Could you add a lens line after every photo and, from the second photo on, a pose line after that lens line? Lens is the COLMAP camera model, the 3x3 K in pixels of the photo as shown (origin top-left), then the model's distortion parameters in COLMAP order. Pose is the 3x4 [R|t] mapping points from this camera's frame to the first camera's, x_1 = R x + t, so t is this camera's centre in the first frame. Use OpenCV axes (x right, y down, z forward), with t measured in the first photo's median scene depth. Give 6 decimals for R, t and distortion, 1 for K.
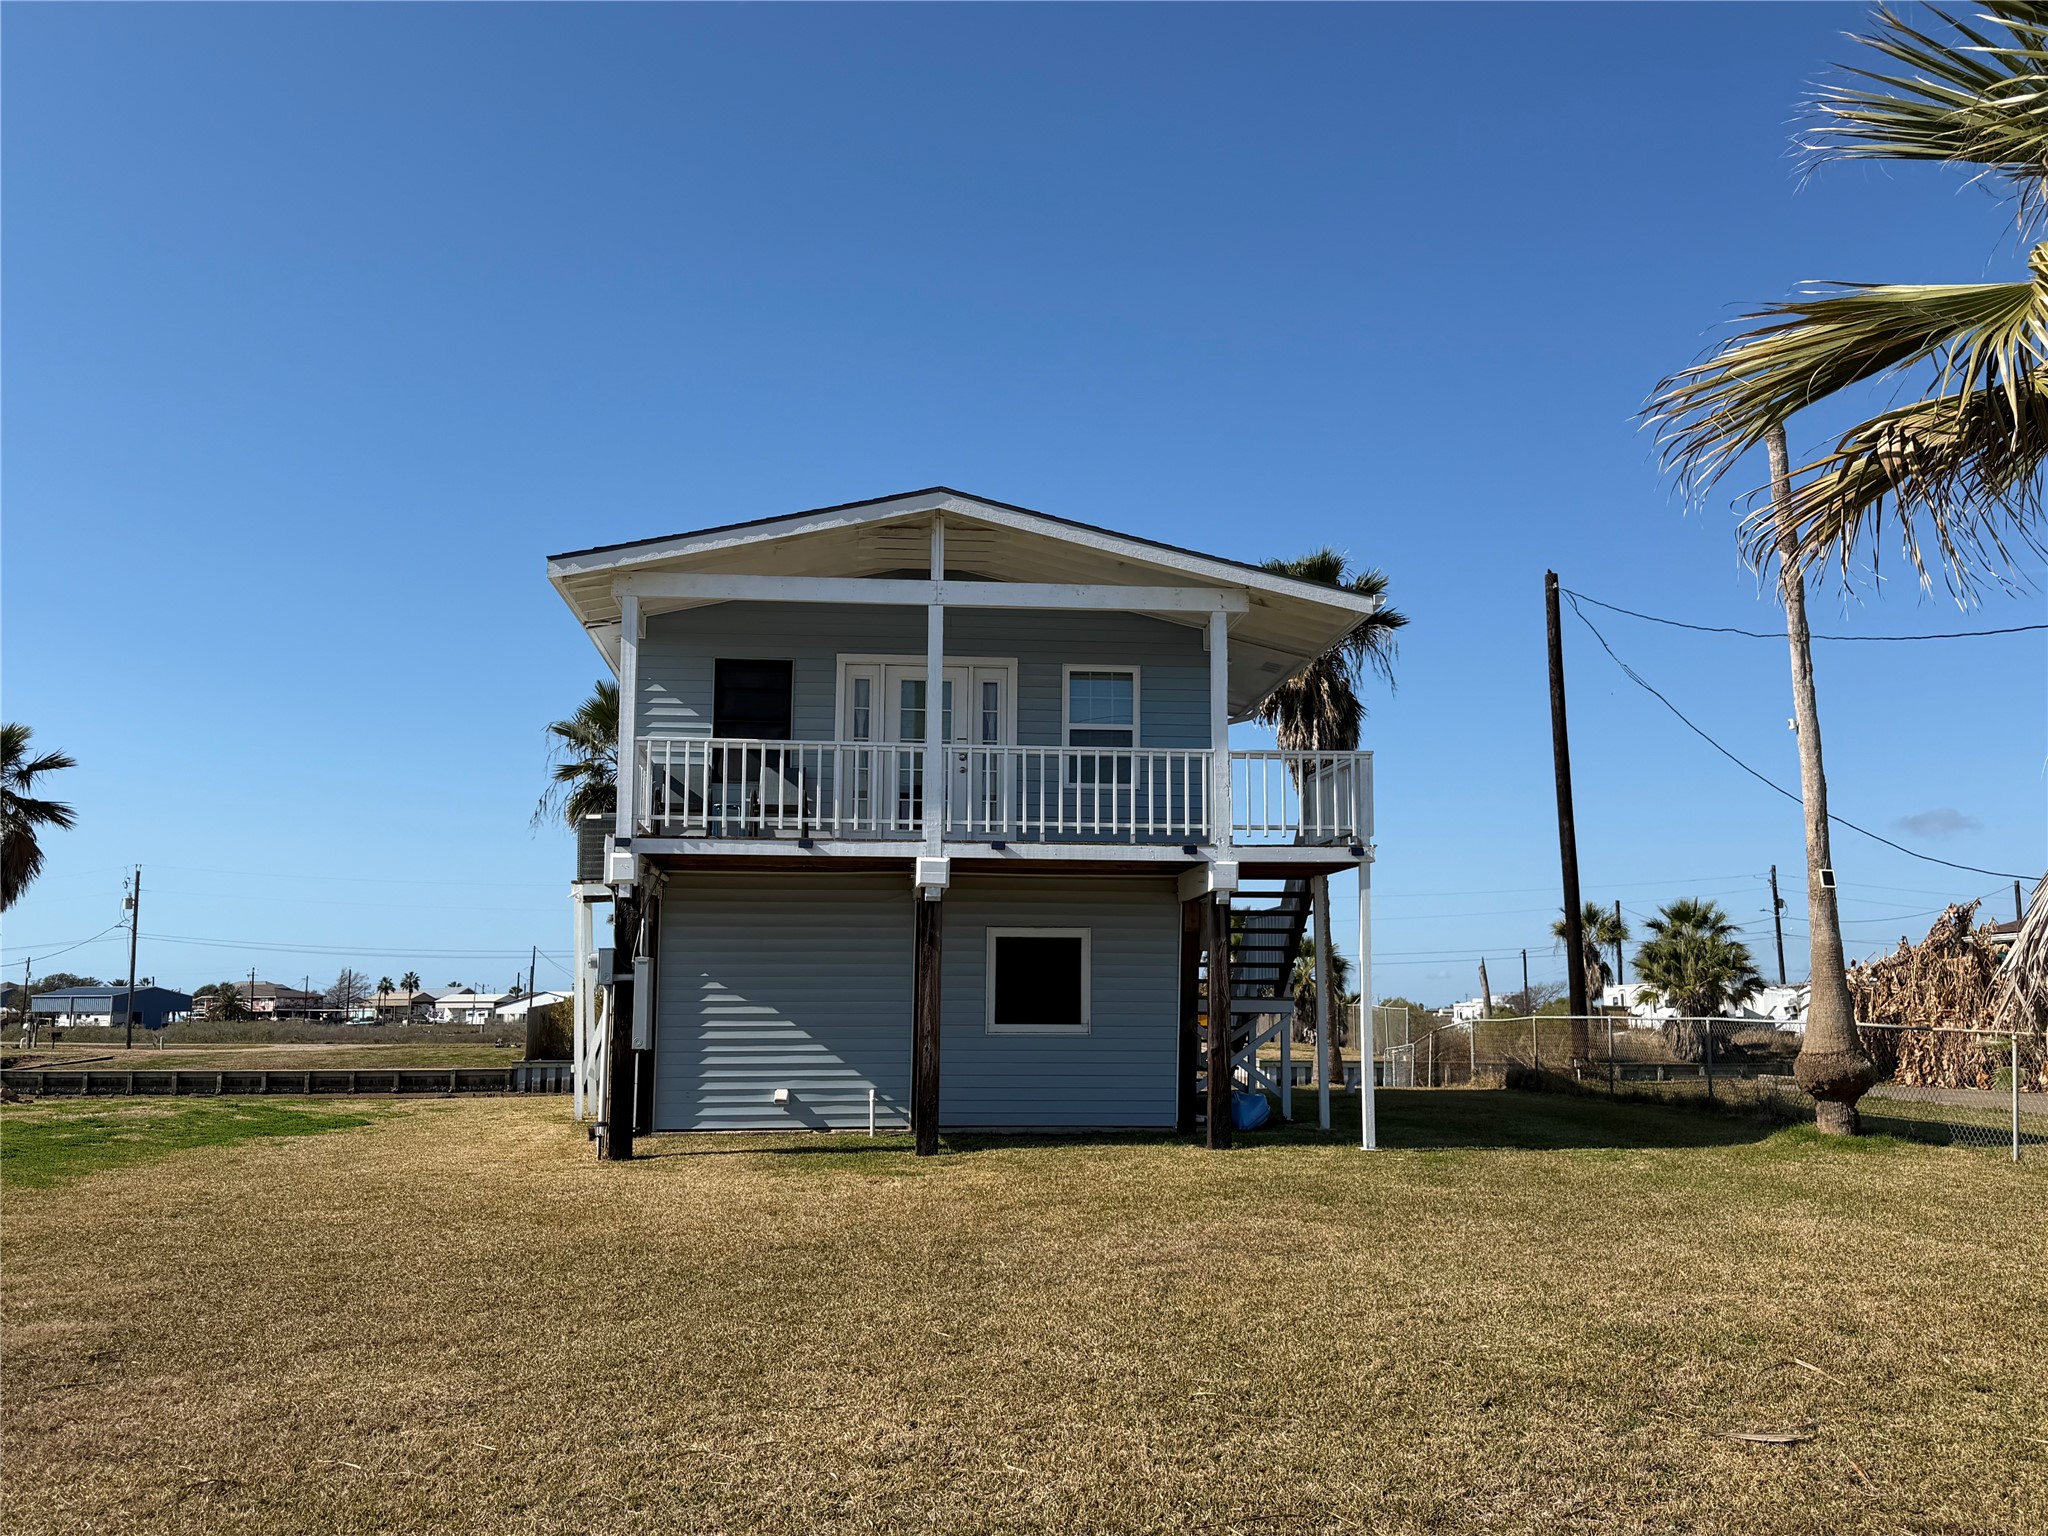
lens RADIAL K [[1781.5, 0, 1024.0], [0, 1781.5, 767.9], [0, 0, 1]] dist [0.072333, -0.001767]
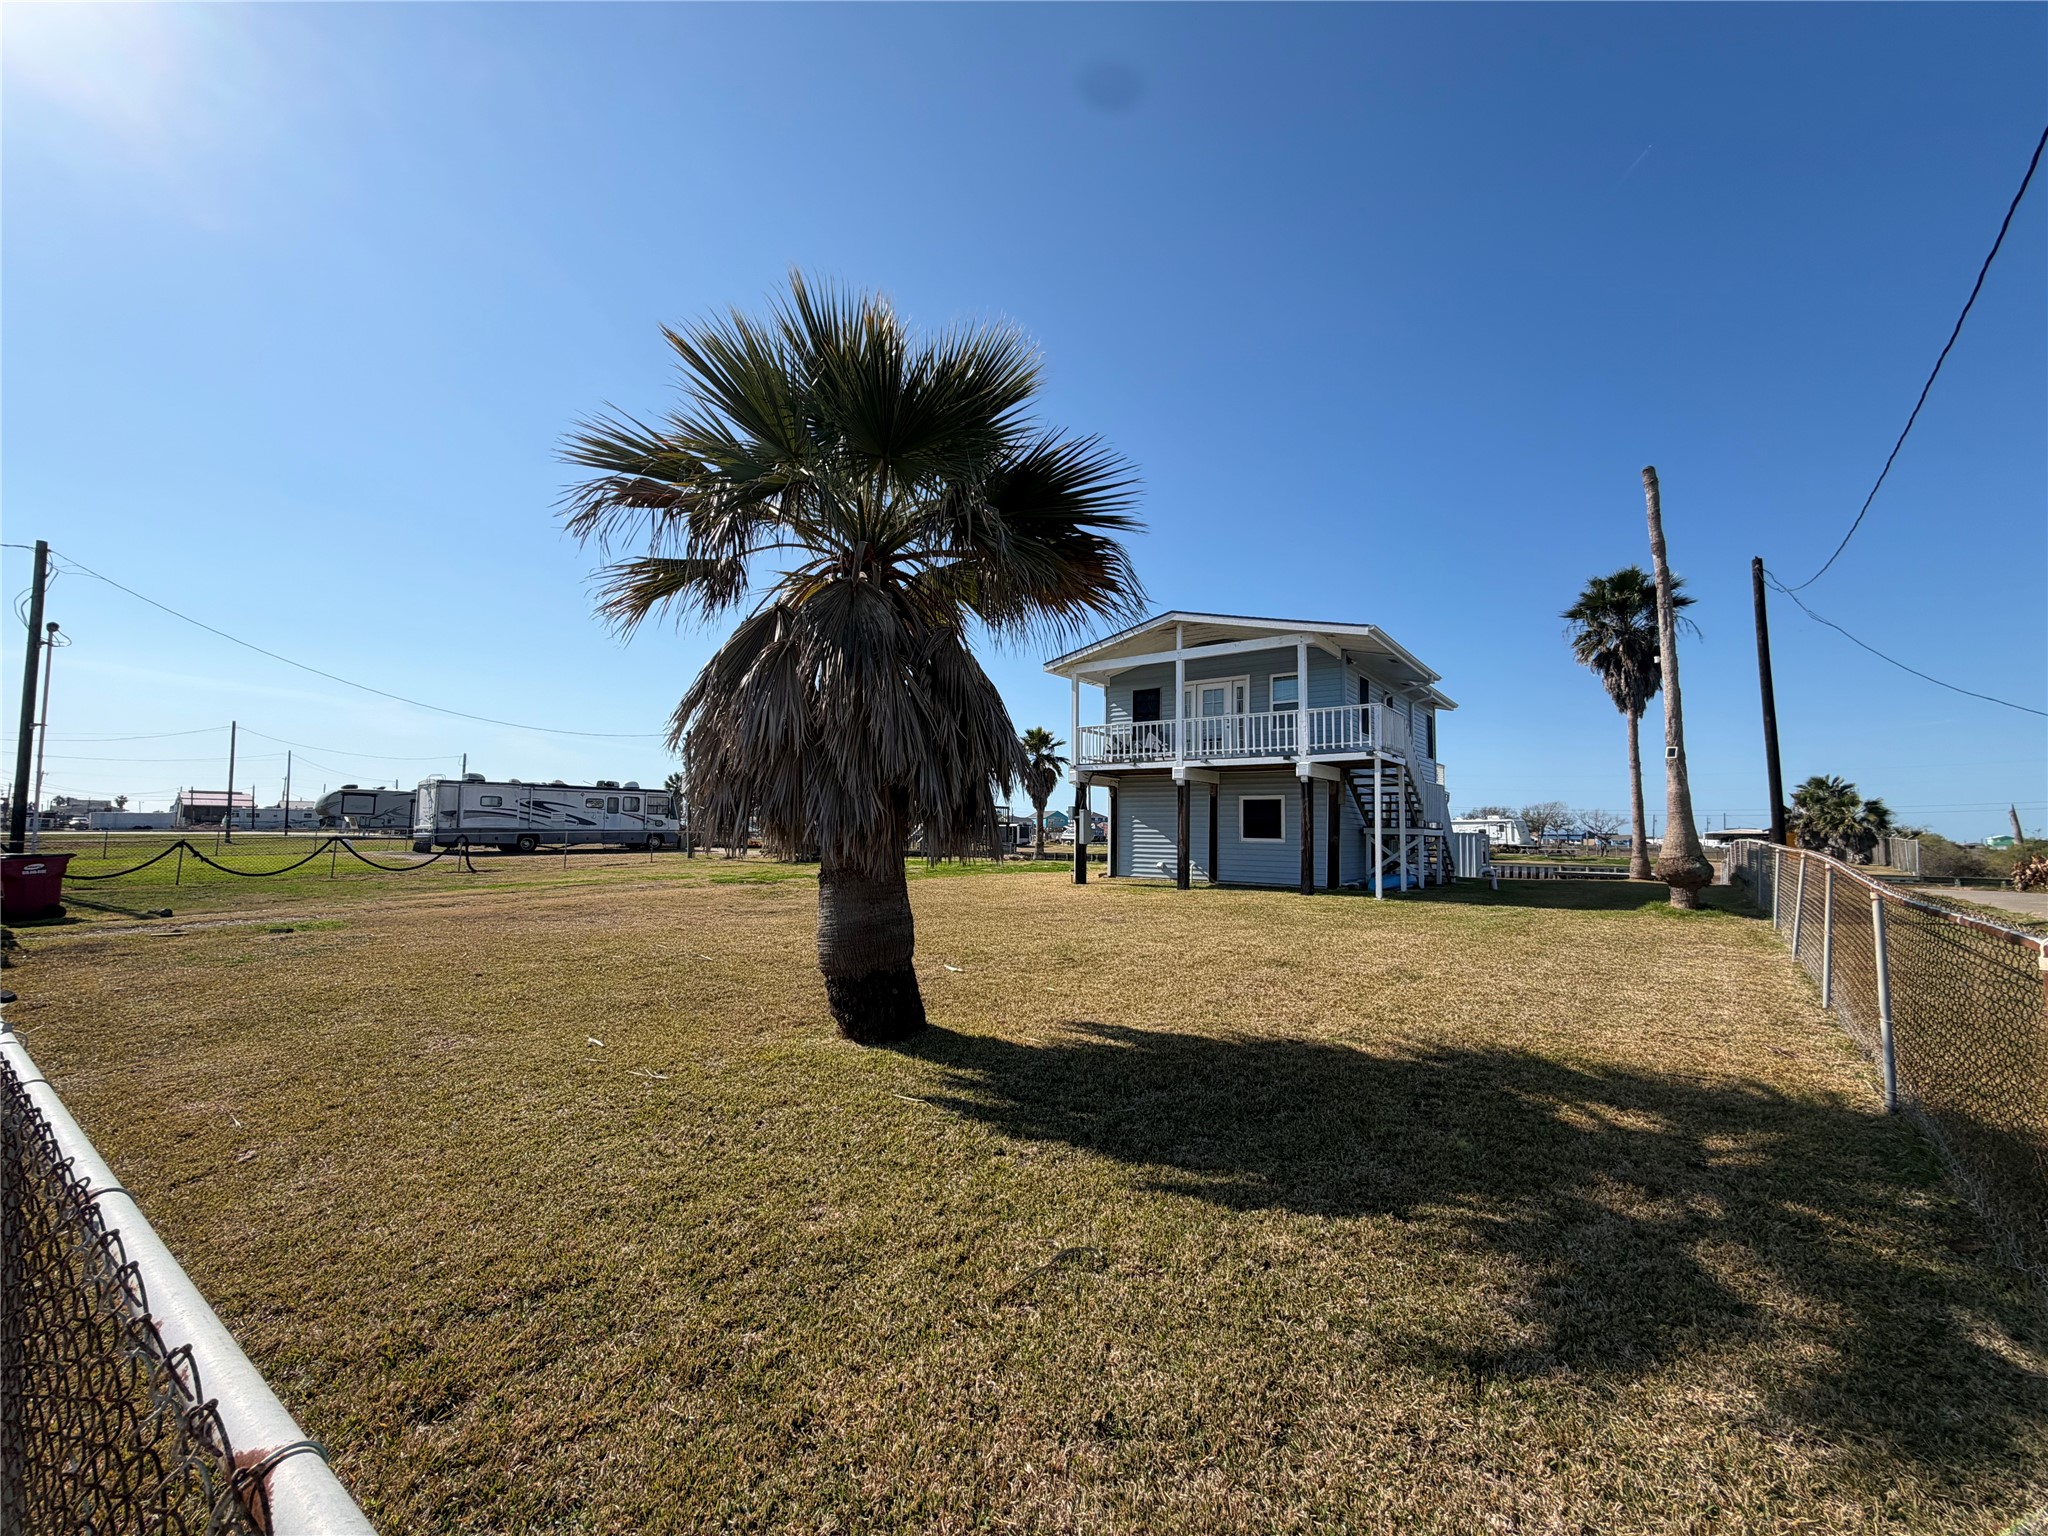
lens RADIAL K [[813.6, 0, 1026.8], [0, 813.6, 767.3], [0, 0, 1]] dist [0.000127, -0.000062]
pose [[0.721273, -0.045790, -0.691135, 0.516784], [0.080710, 0.996571, 0.018204, 0.013426], [0.687932, -0.068912, 0.722496, 0.067988]]
